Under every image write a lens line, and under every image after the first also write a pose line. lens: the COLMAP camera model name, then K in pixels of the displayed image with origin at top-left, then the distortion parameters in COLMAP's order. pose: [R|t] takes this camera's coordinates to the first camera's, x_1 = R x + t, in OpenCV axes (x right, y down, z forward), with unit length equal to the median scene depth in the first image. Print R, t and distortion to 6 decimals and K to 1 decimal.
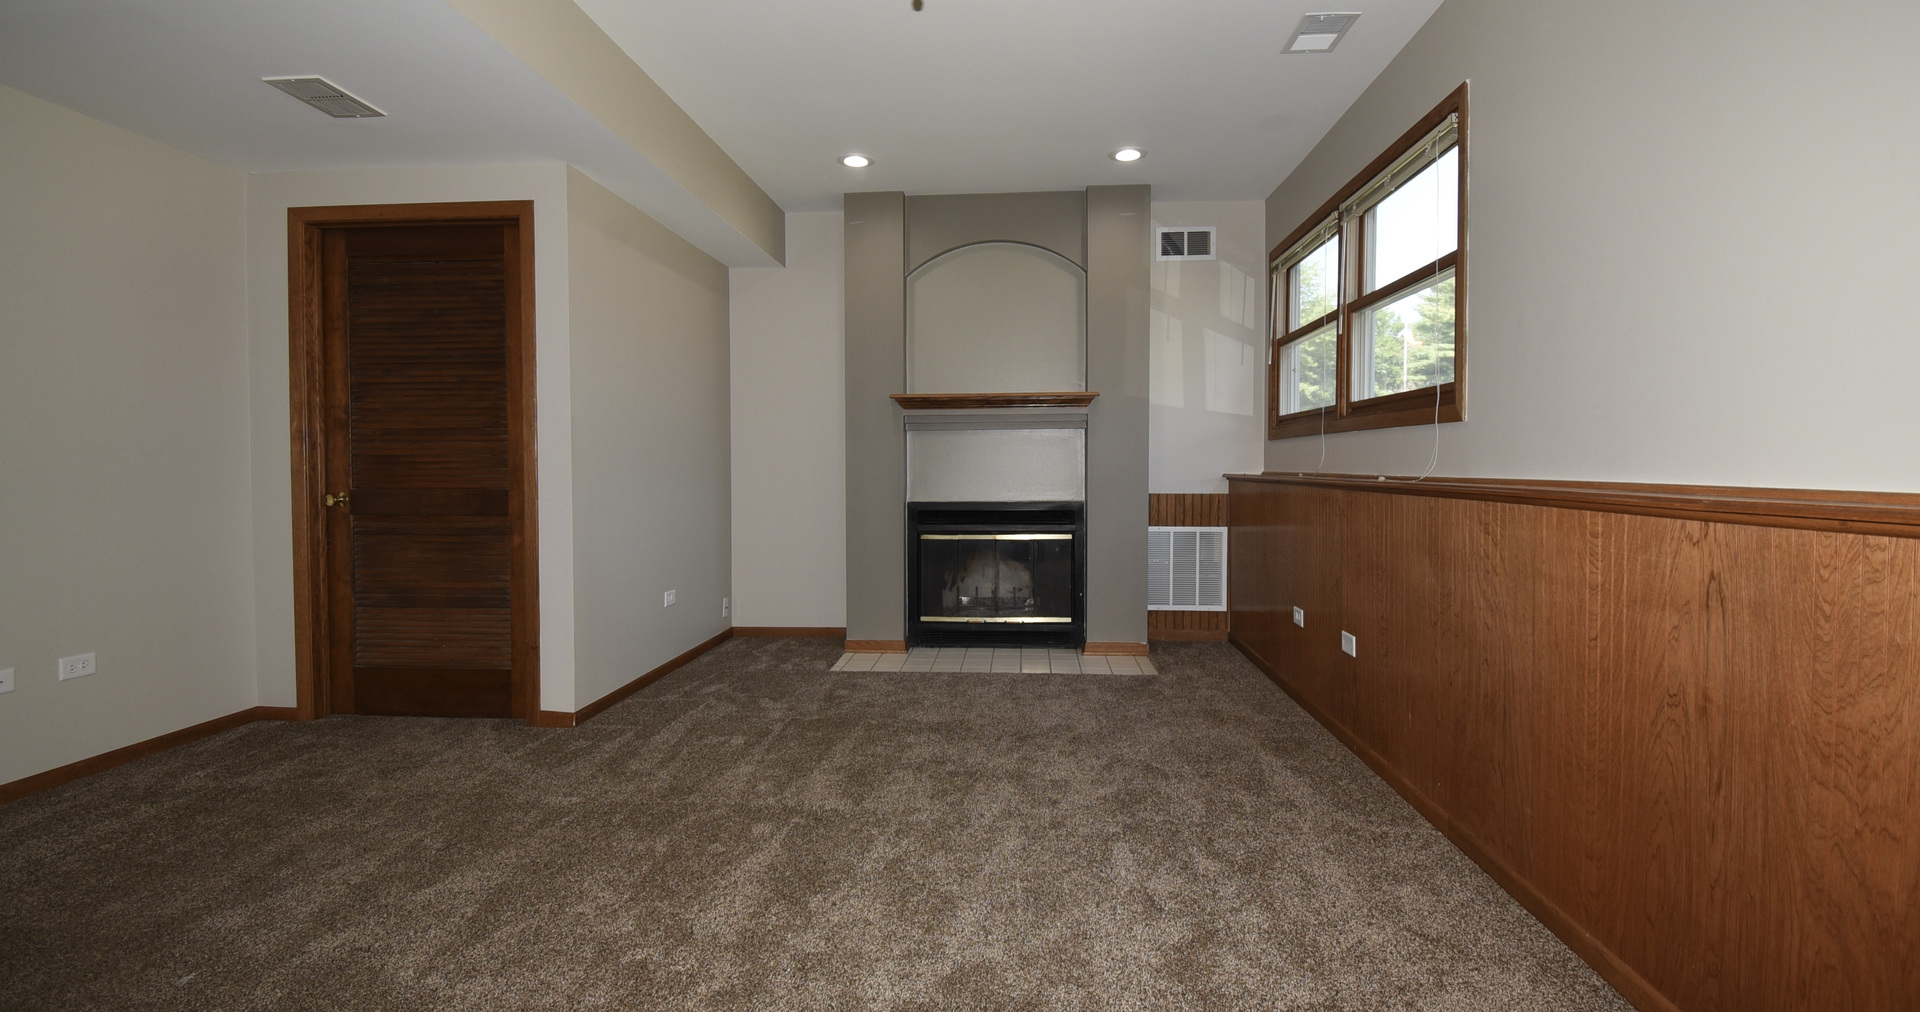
lens RADIAL K [[844.3, 0, 970.6], [0, 844.3, 486.3], [0, 0, 1]] dist [-0.000586, -0.000398]
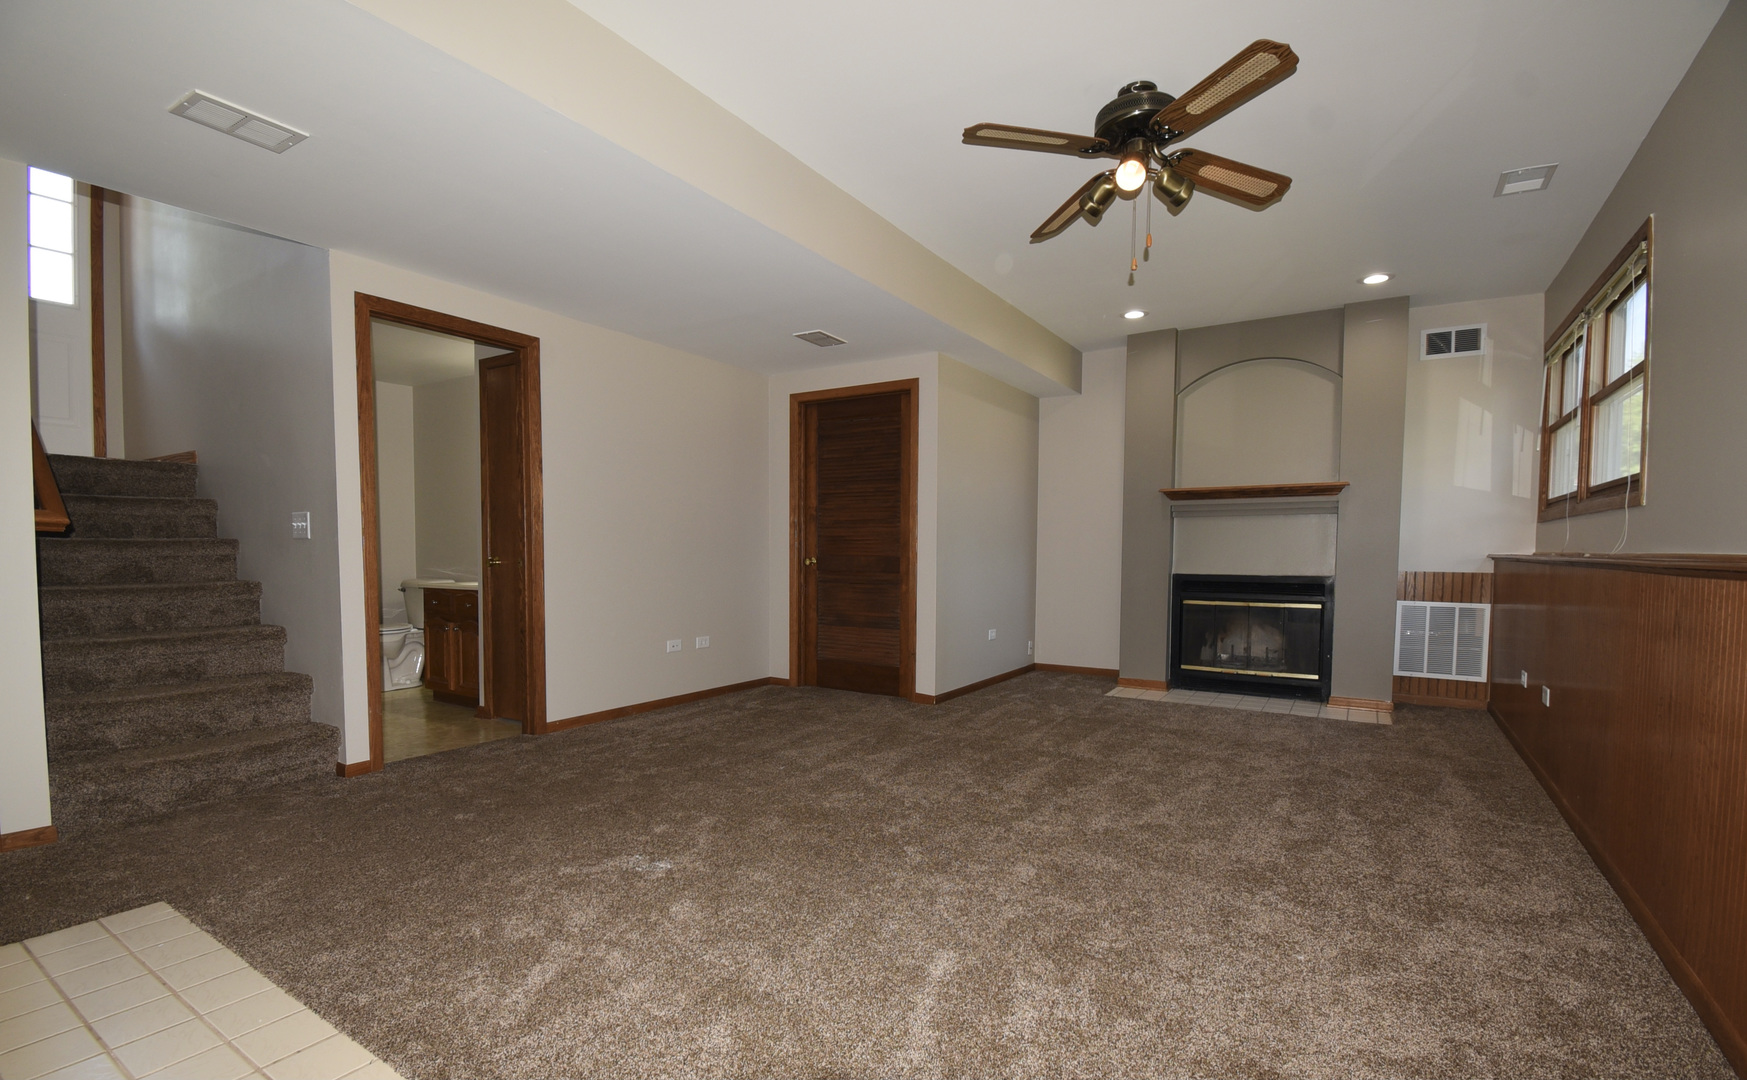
lens RADIAL K [[798.8, 0, 866.8], [0, 798.8, 590.5], [0, 0, 1]] dist [0.019363, -0.025894]
pose [[0.879631, 0.031668, -0.474601, 0.097508], [-0.020166, 0.999367, 0.029308, 0.018703], [0.475229, -0.016210, 0.879713, -0.291212]]
